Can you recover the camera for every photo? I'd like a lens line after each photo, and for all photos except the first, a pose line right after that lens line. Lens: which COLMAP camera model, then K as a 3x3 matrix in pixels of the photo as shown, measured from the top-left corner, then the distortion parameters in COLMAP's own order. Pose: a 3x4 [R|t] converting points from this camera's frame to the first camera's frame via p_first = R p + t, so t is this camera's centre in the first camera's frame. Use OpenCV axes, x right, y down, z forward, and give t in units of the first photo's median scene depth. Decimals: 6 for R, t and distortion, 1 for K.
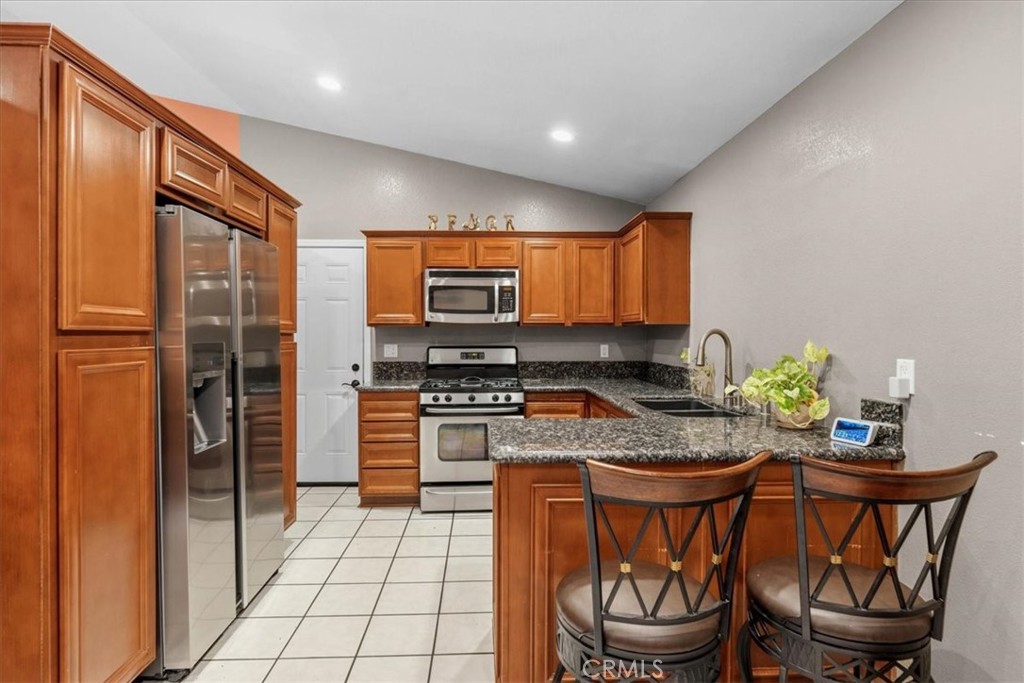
lens RADIAL K [[530.0, 0, 508.7], [0, 530.0, 338.1], [0, 0, 1]] dist [-0.004992, -0.002188]
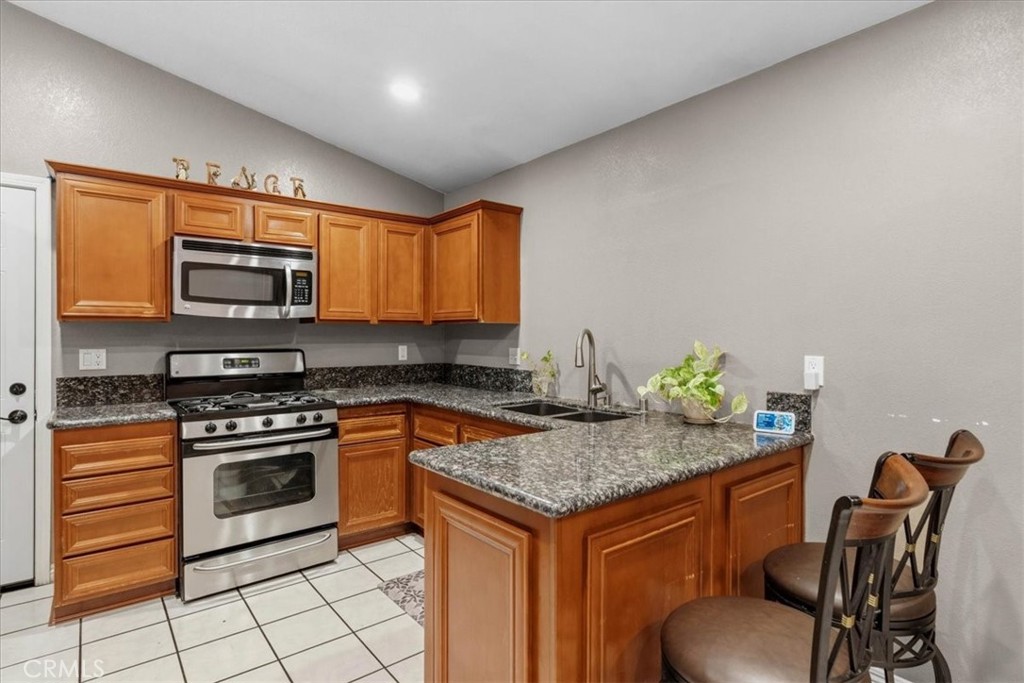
lens RADIAL K [[530.0, 0, 510.7], [0, 530.0, 334.7], [0, 0, 1]] dist [-0.004992, -0.002188]
pose [[0.797705, 0.000232, 0.603047, -0.226483], [0.002353, 0.999991, -0.003498, -0.002180], [-0.603043, 0.004210, 0.797698, 0.216520]]
